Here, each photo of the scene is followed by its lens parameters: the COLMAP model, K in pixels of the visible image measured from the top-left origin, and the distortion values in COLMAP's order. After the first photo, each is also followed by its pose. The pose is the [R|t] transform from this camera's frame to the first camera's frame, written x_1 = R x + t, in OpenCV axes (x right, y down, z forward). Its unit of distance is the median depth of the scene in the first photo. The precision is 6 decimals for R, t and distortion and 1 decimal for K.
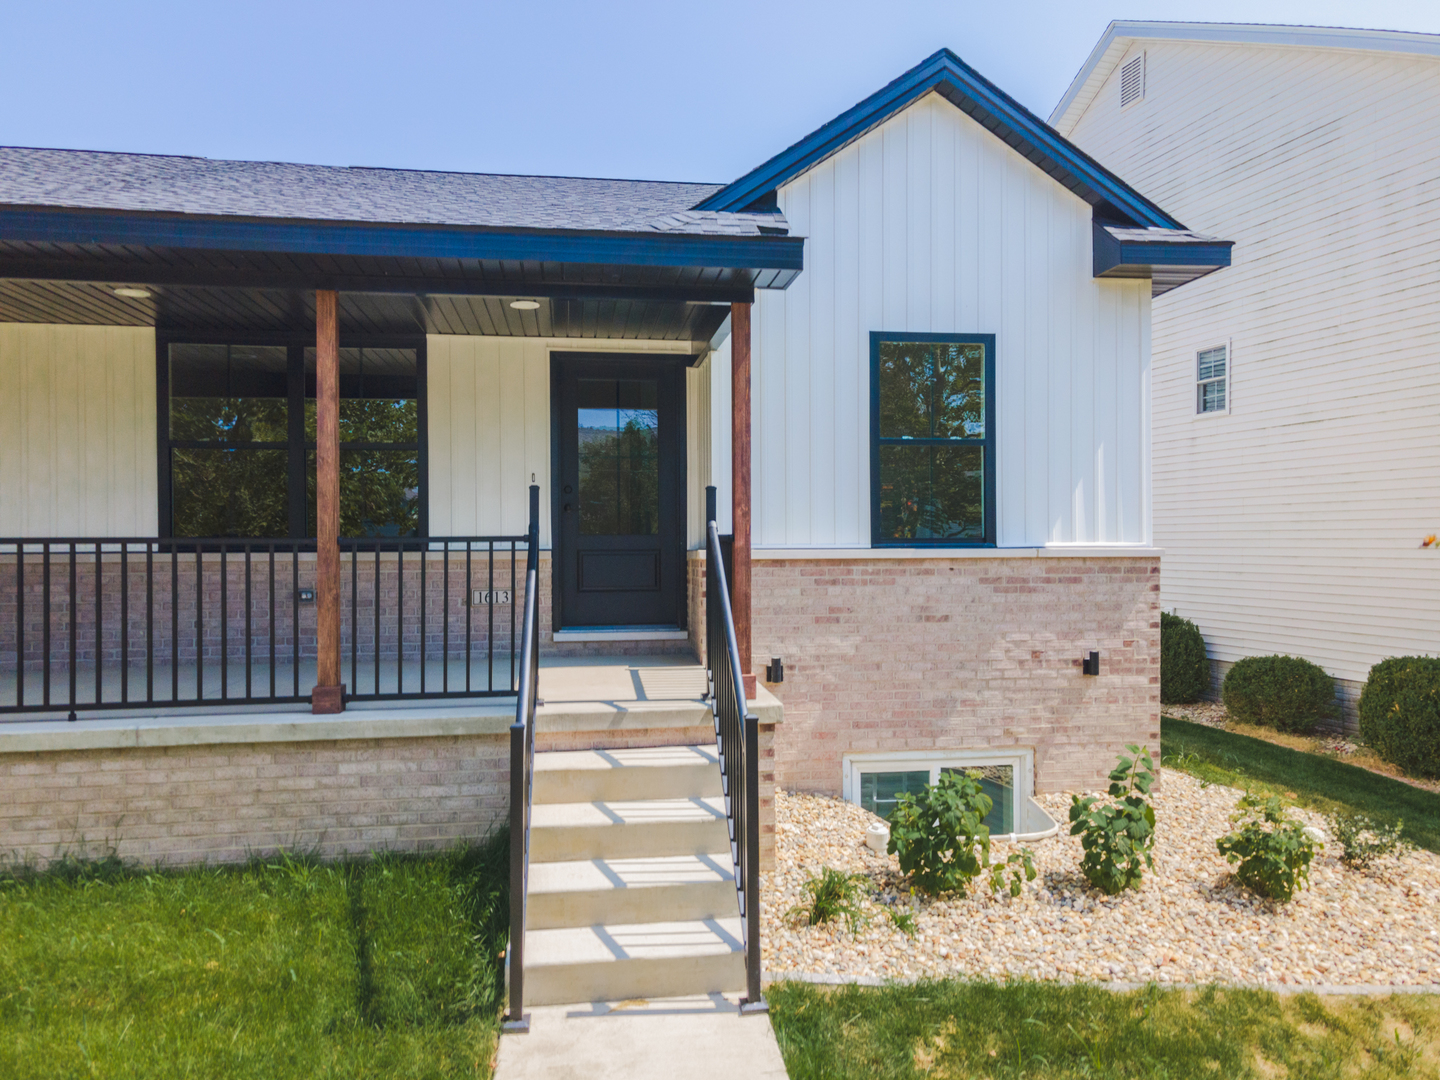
lens RADIAL K [[1045.9, 0, 720.0], [0, 1045.9, 540.0], [0, 0, 1]] dist [0.038289, 0.001170]
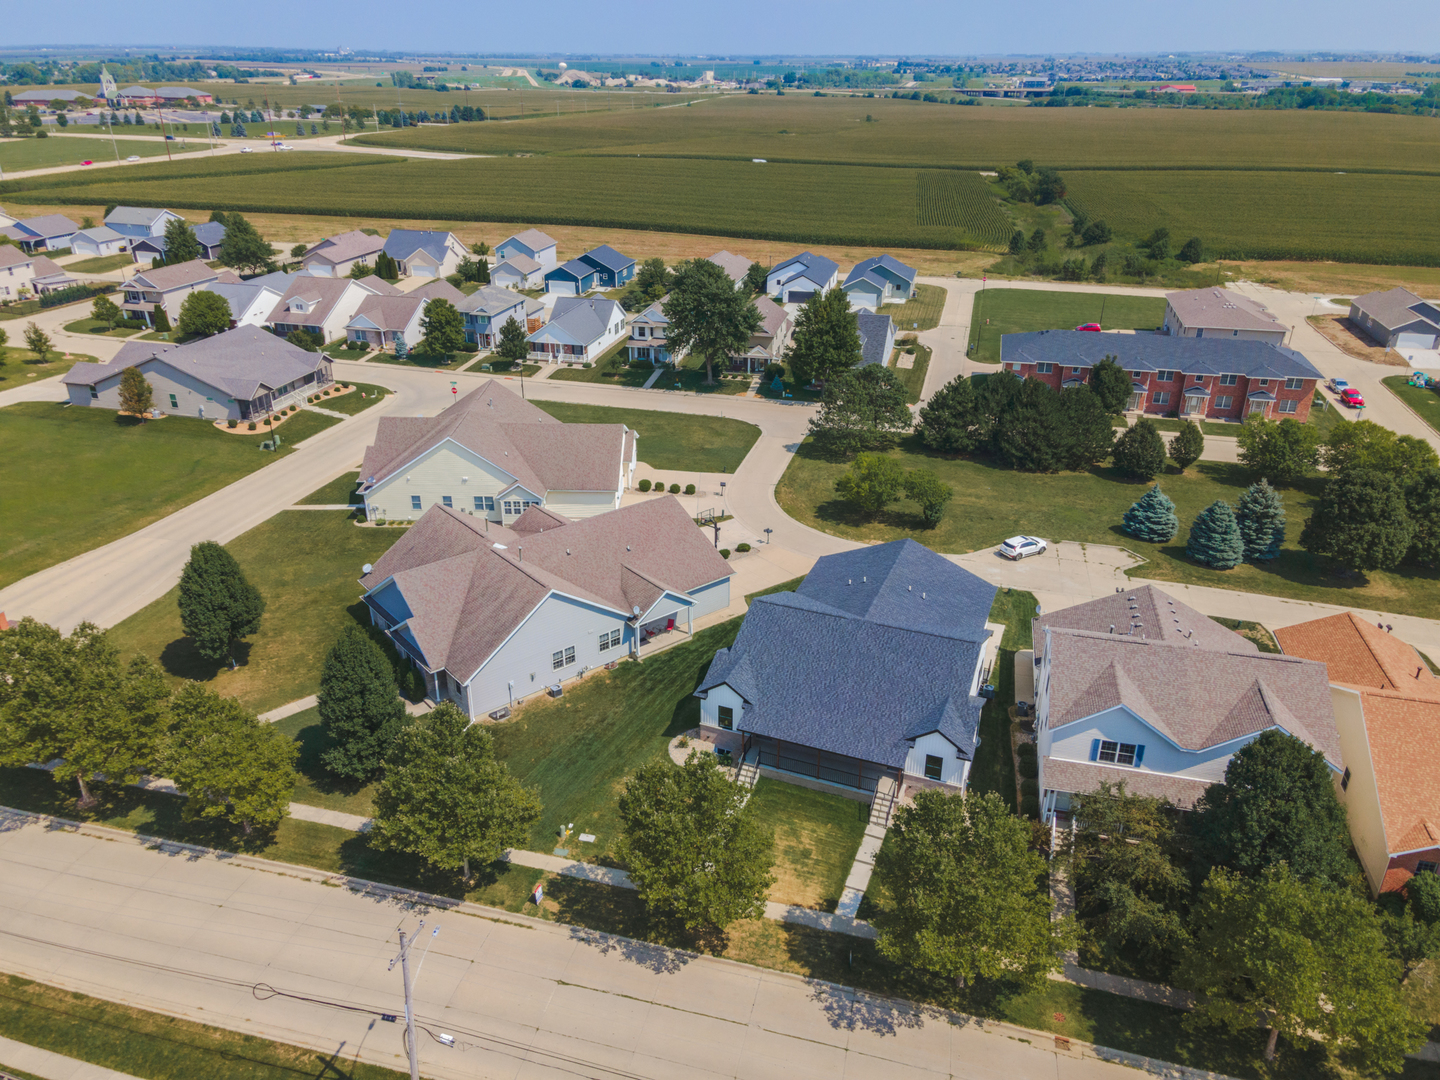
lens RADIAL K [[1022.3, 0, 718.9], [0, 1022.3, 531.7], [0, 0, 1]] dist [0.004440, 0.000037]
pose [[0.861917, 0.219611, -0.457023, 1.990173], [-0.010055, 0.908564, 0.417625, -5.044964], [0.506950, -0.355363, 0.785315, -5.380175]]
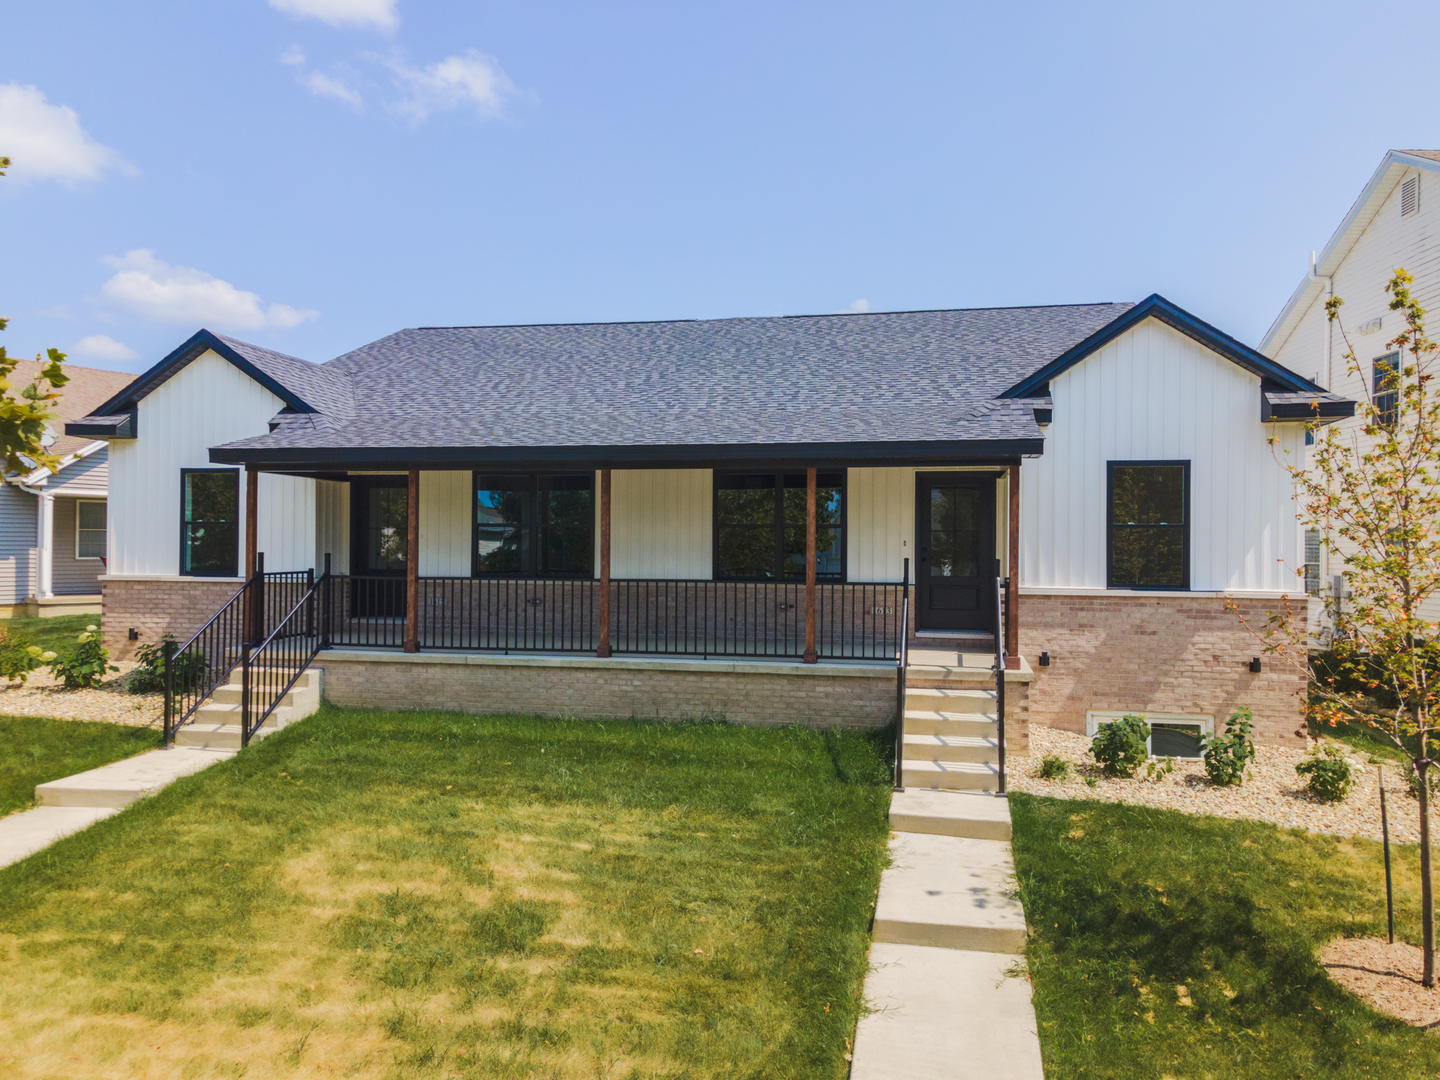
lens RADIAL K [[1045.9, 0, 720.0], [0, 1045.9, 540.0], [0, 0, 1]] dist [0.038289, 0.001170]
pose [[0.941520, 0.010346, -0.336798, 0.131011], [-0.012294, 0.999918, -0.003652, -0.059291], [0.336732, 0.007579, 0.941570, -0.820873]]
